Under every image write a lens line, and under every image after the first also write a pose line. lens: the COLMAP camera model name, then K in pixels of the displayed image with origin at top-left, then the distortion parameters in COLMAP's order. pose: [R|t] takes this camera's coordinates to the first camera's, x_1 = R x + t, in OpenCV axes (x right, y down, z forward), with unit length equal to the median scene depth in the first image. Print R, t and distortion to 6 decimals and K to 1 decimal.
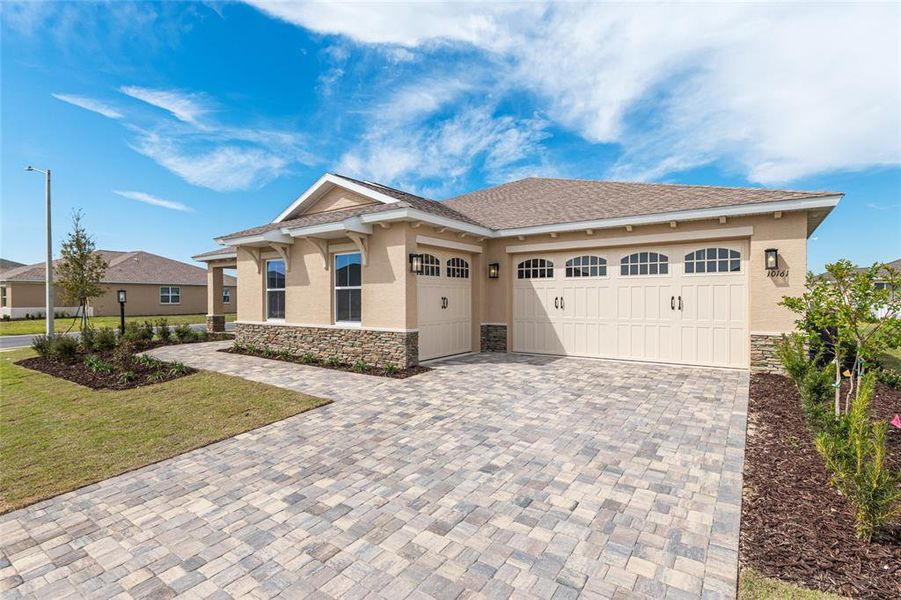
lens RADIAL K [[438.2, 0, 449.6], [0, 438.2, 295.9], [0, 0, 1]] dist [0.014906, 0.000179]
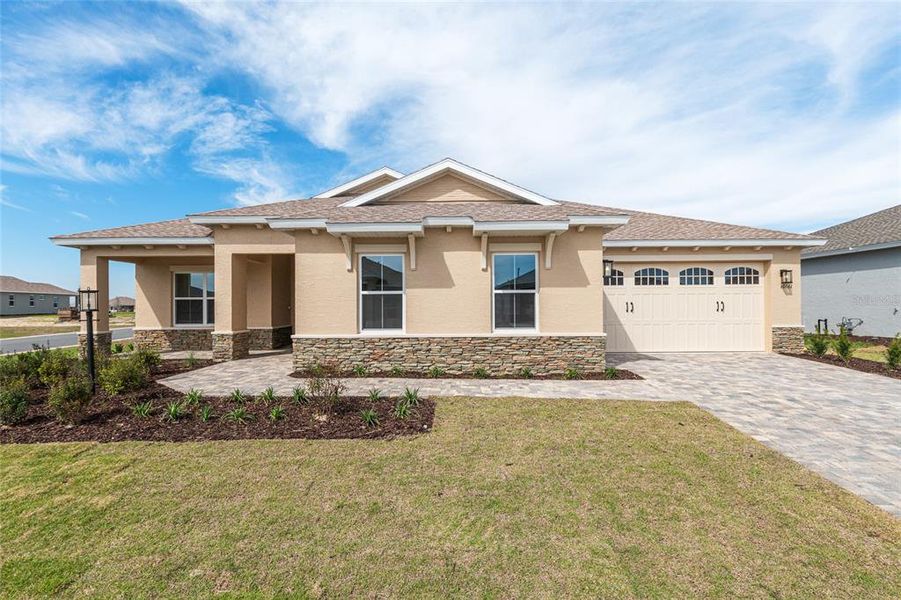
lens RADIAL K [[450.7, 0, 460.3], [0, 450.7, 300.8], [0, 0, 1]] dist [-0.000927, -0.000200]
pose [[0.823877, 0.003827, 0.566756, -0.868503], [0.001555, 0.999958, -0.009012, 0.009554], [-0.566767, 0.008306, 0.823836, 0.295041]]
